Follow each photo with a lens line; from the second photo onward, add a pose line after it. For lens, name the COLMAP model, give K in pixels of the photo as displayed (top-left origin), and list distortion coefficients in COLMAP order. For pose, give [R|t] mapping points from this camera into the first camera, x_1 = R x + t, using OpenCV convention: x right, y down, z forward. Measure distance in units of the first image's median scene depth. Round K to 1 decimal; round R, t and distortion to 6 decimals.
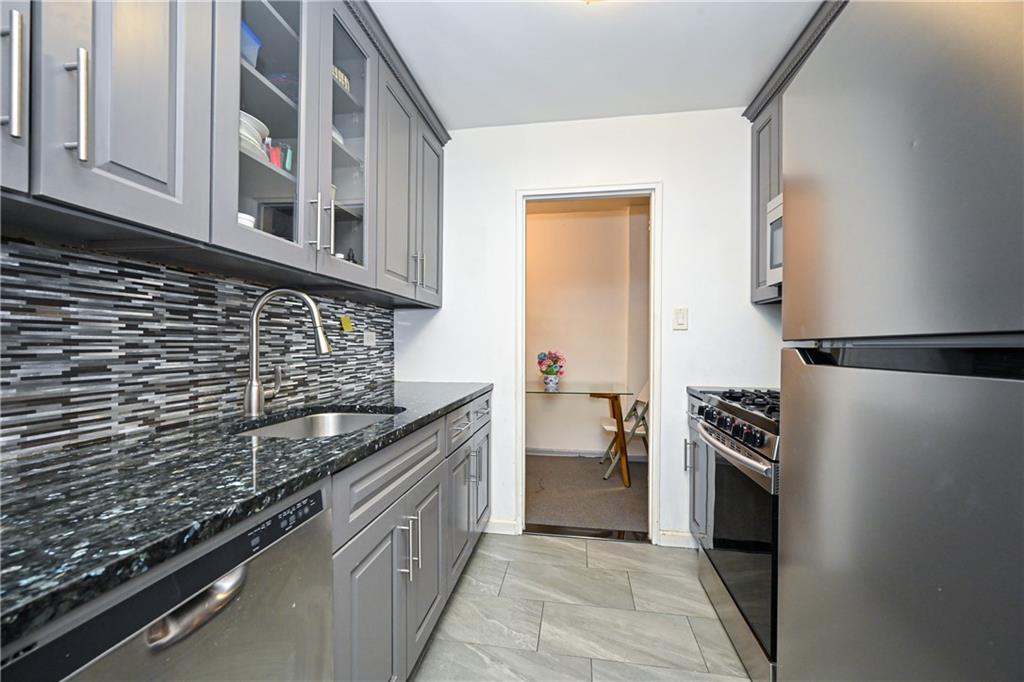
lens RADIAL K [[404.1, 0, 513.5], [0, 404.1, 342.6], [0, 0, 1]] dist [-0.002549, 0.000208]
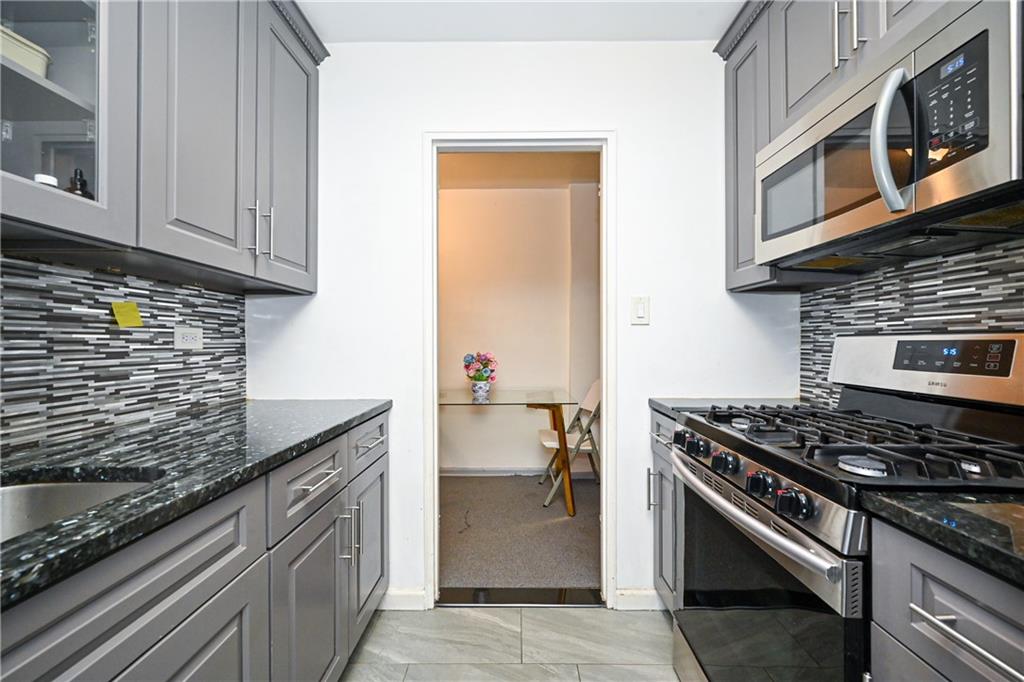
lens RADIAL K [[404.1, 0, 513.2], [0, 404.1, 340.6], [0, 0, 1]] dist [-0.002549, 0.000208]
pose [[0.989176, -0.005912, 0.146611, 0.060632], [0.006294, 0.999978, -0.002143, -0.001243], [-0.146596, 0.003042, 0.989192, 0.269749]]
